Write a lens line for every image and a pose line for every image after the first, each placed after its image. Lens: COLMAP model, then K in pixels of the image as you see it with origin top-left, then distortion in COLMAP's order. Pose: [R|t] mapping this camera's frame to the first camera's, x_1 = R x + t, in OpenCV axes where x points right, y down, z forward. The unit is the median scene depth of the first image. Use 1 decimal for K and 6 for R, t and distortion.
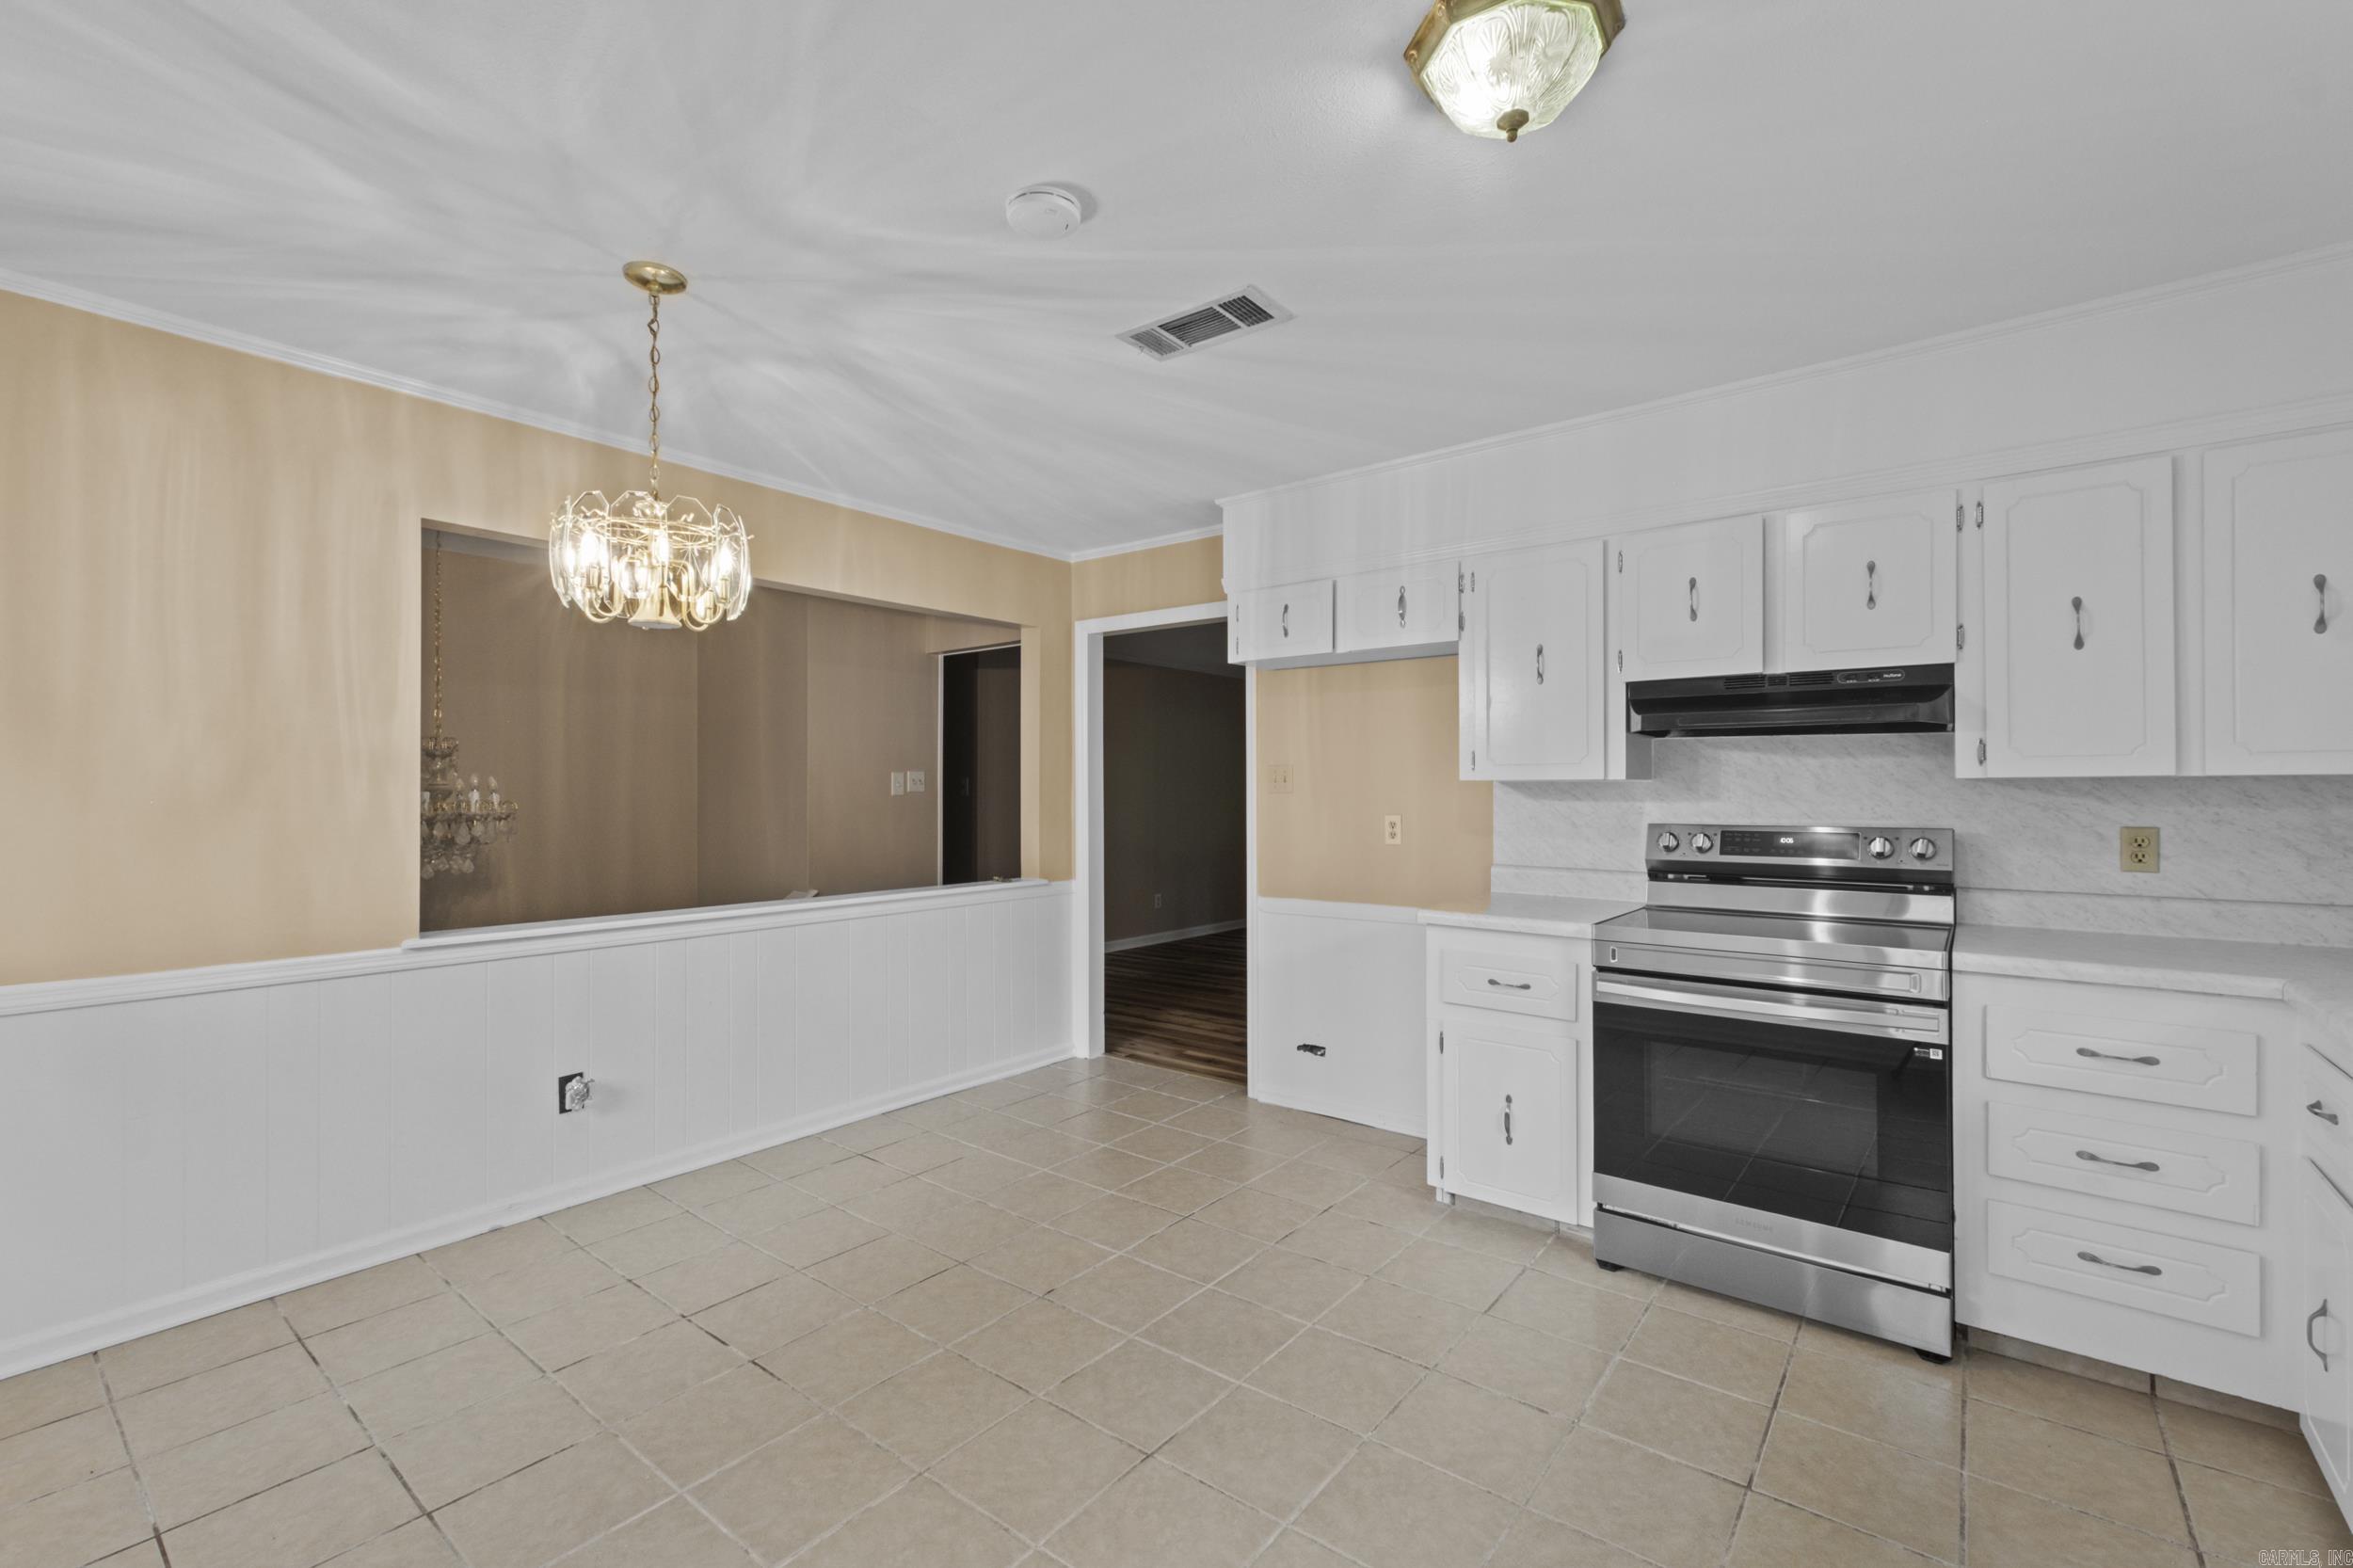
lens RADIAL K [[1025.7, 0, 1162.9], [0, 1025.7, 788.6], [0, 0, 1]] dist [0.009527, 0.000227]
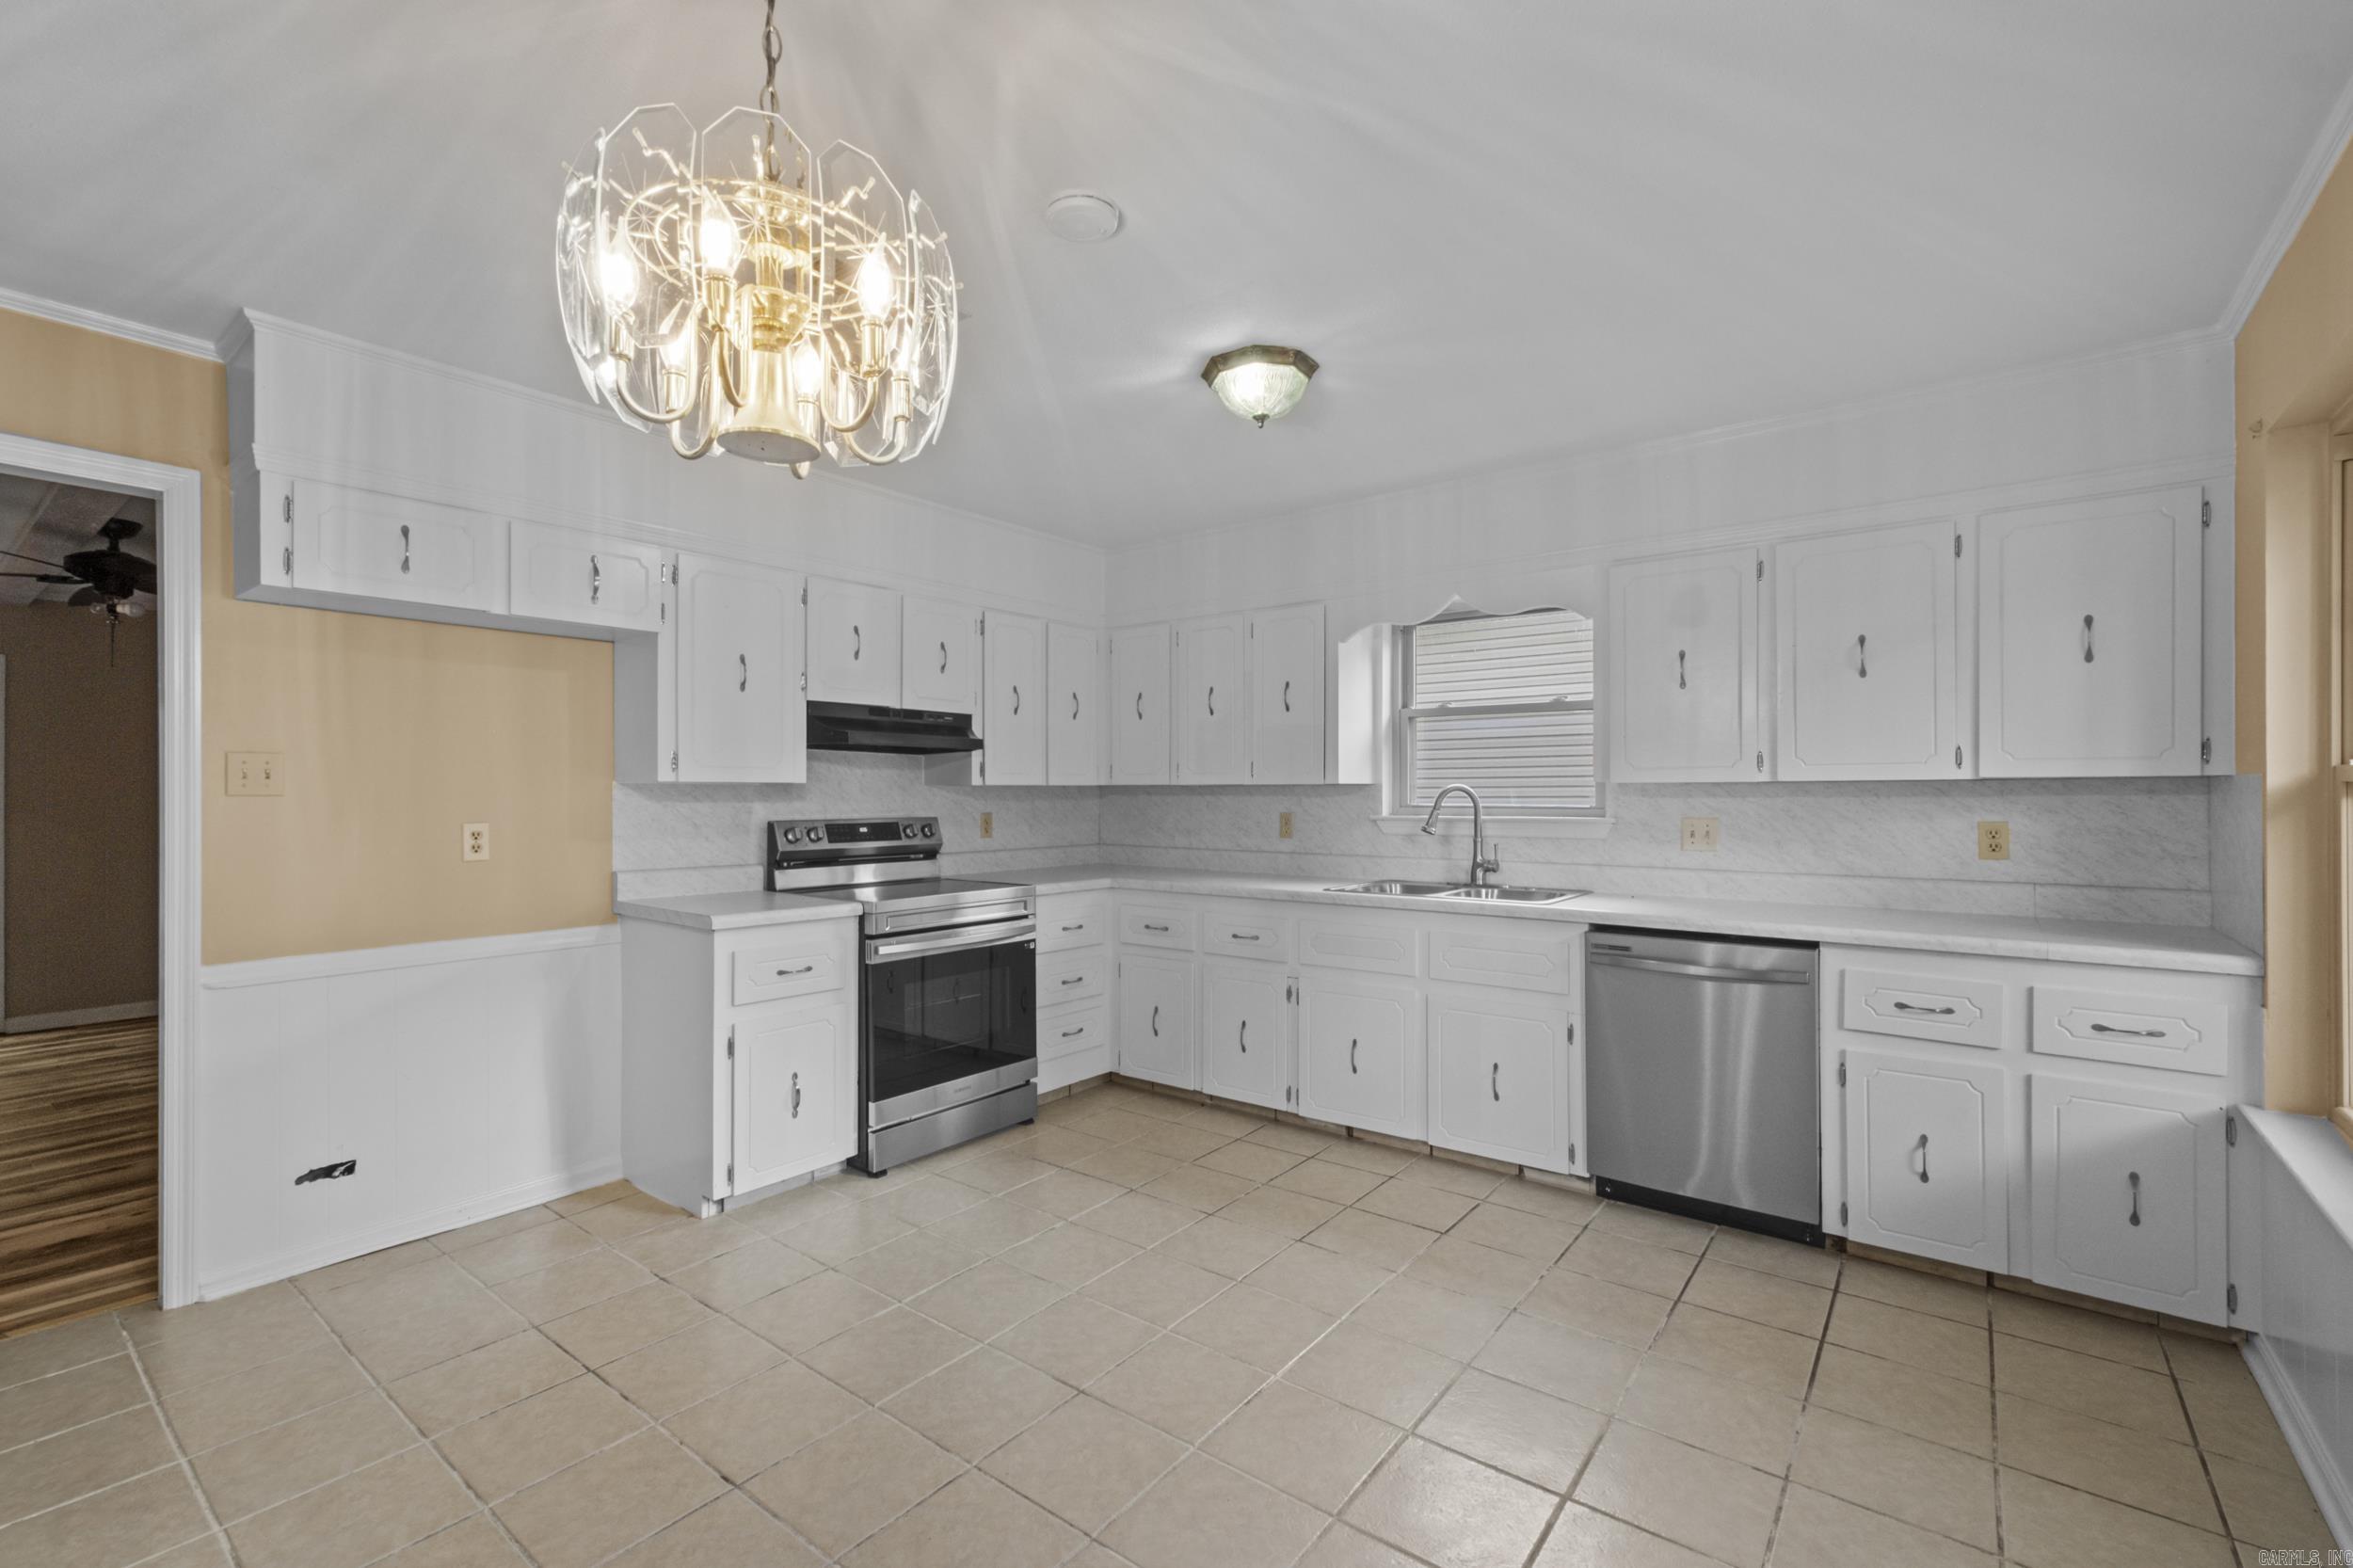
lens RADIAL K [[1025.7, 0, 1171.1], [0, 1025.7, 797.6], [0, 0, 1]] dist [0.009527, 0.000227]
pose [[-0.021437, -0.003527, 0.999764, -0.764198], [-0.001281, 0.999993, 0.003500, 0.003284], [-0.999769, -0.001206, -0.021441, 0.633321]]
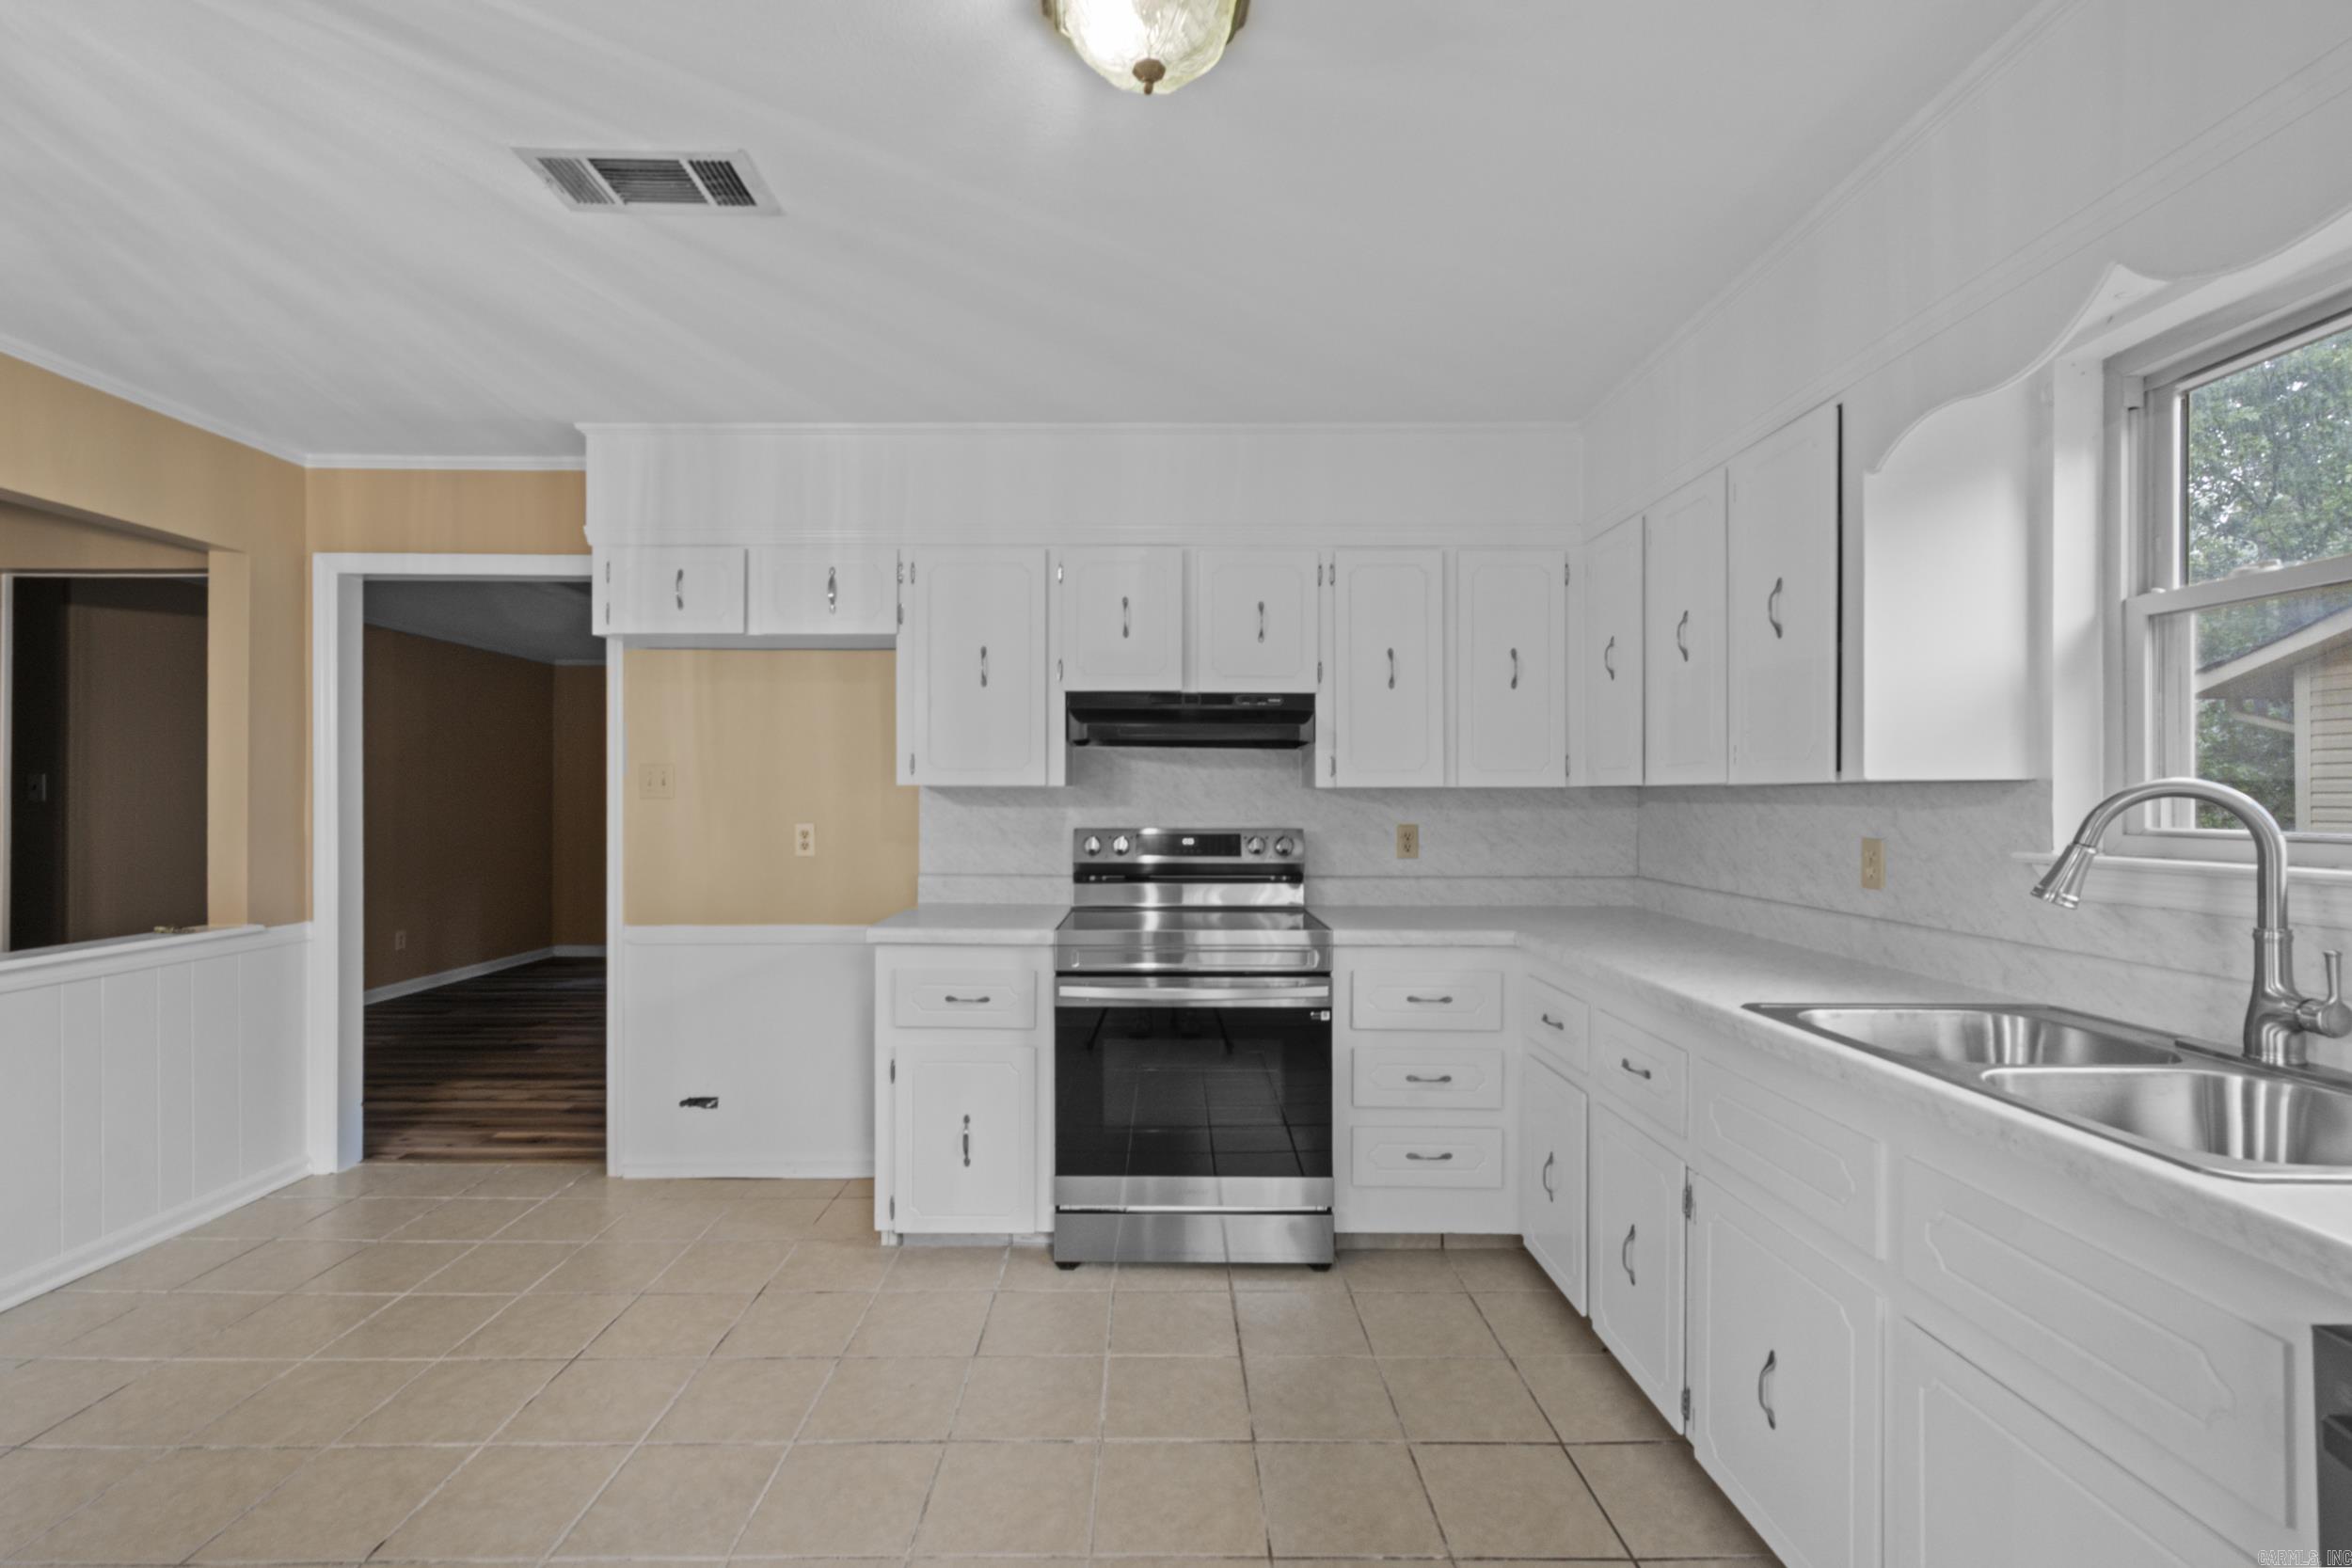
lens RADIAL K [[1025.2, 0, 1161.0], [0, 1025.2, 796.1], [0, 0, 1]] dist [0.009527, 0.000227]
pose [[0.780356, 0.003412, 0.625326, -0.121106], [-0.004288, 0.999991, -0.000106, 0.001163], [-0.625320, -0.002598, 0.780364, 0.144925]]
